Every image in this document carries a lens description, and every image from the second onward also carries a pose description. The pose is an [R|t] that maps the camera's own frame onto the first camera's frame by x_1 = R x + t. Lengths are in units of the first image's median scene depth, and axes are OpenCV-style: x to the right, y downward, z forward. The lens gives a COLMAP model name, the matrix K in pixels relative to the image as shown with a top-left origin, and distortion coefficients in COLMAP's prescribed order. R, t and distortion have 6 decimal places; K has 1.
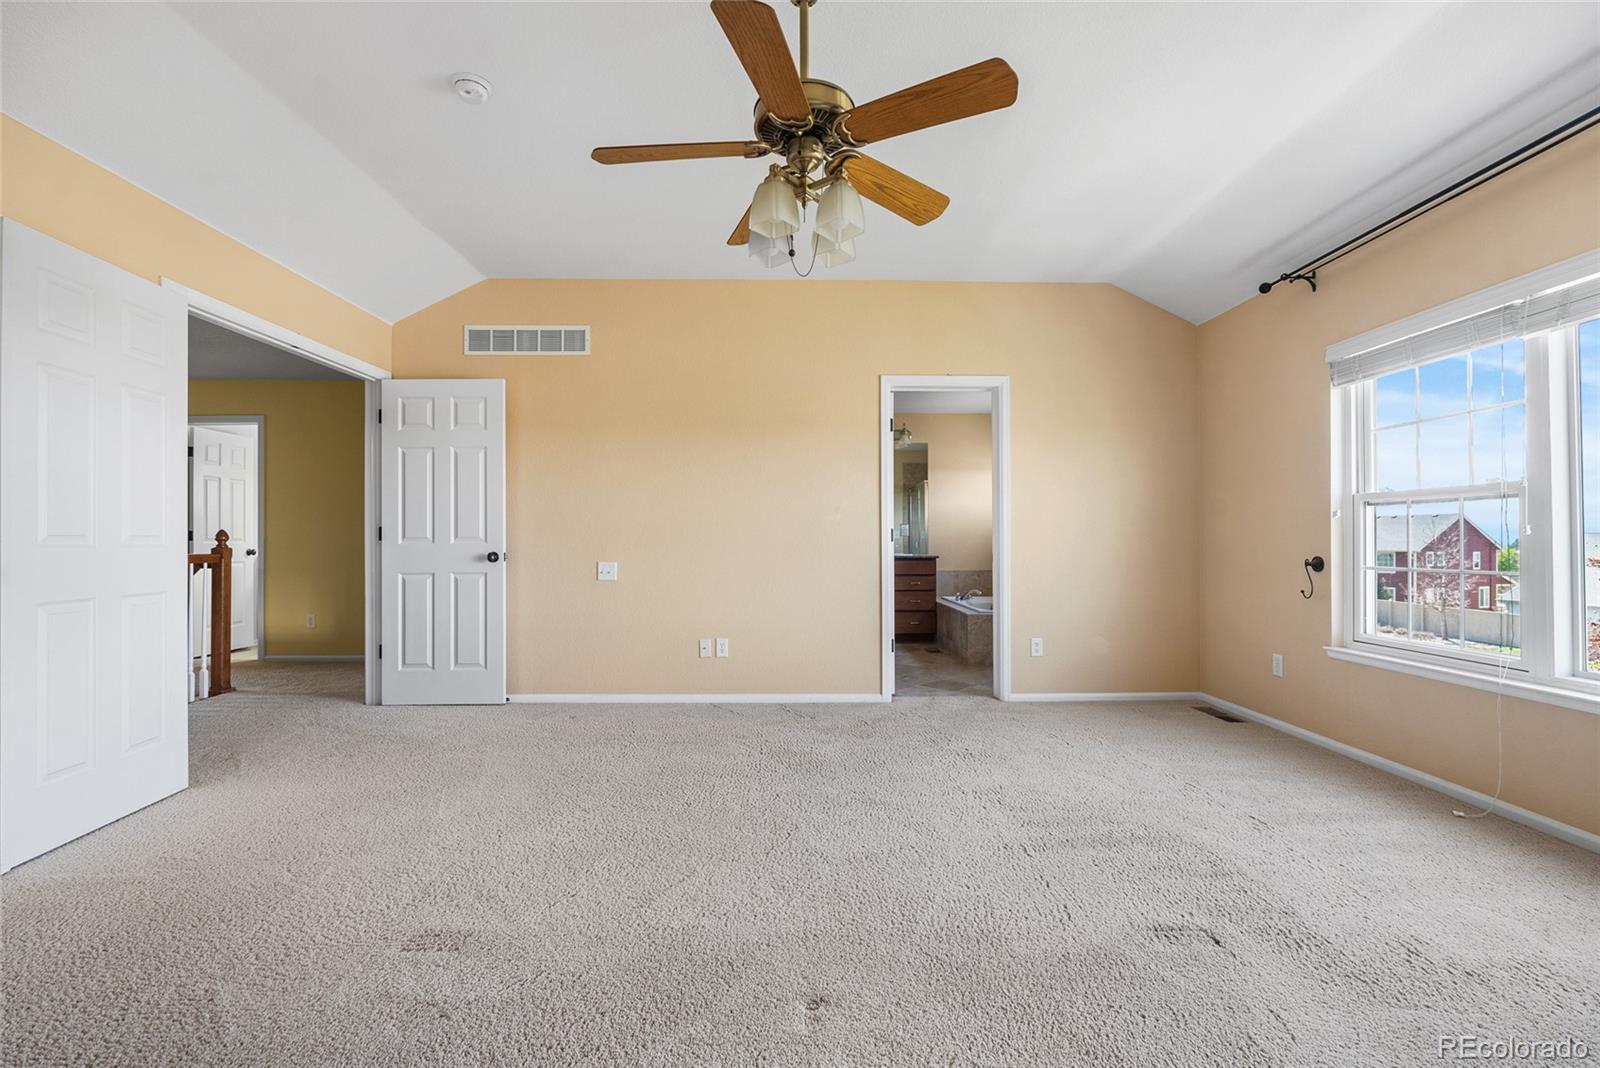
lens RADIAL K [[712.5, 0, 803.0], [0, 712.5, 540.2], [0, 0, 1]] dist [-0.003047, 0.001791]
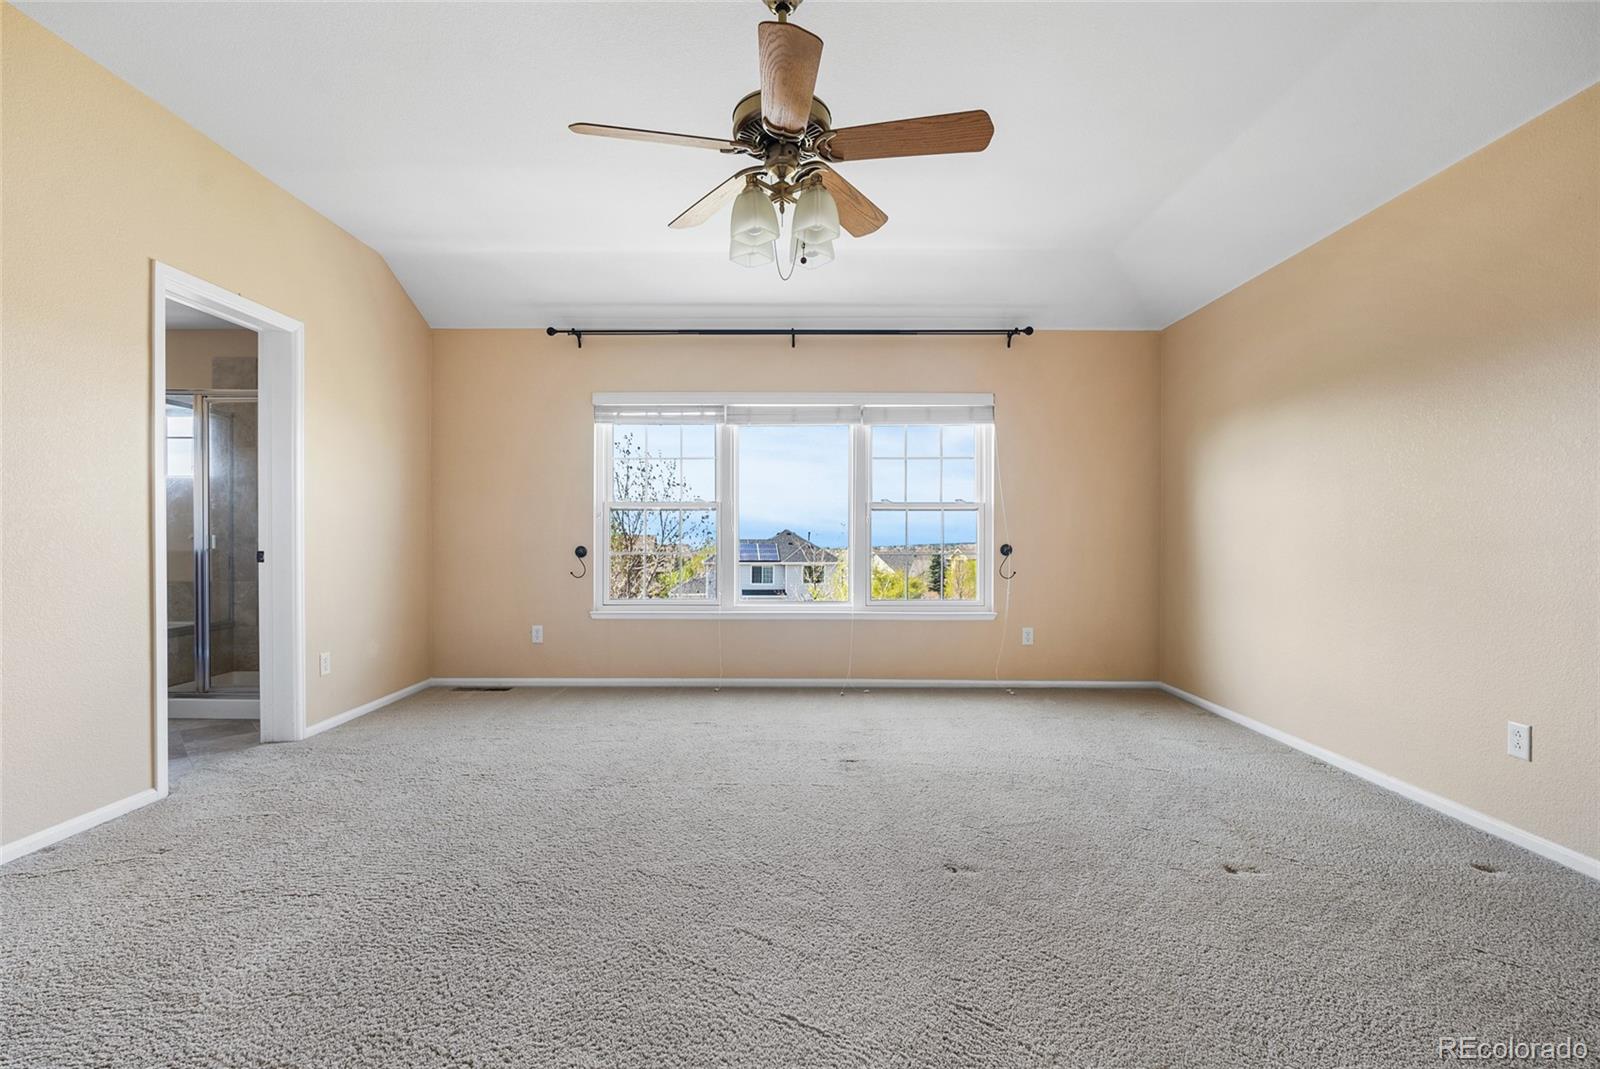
lens RADIAL K [[712.5, 0, 801.5], [0, 712.5, 533.1], [0, 0, 1]] dist [-0.003047, 0.001791]
pose [[0.010165, 0.002798, 0.999944, -0.574176], [-0.006374, 0.999976, -0.002733, -0.000747], [-0.999928, -0.006346, 0.010183, 0.527529]]
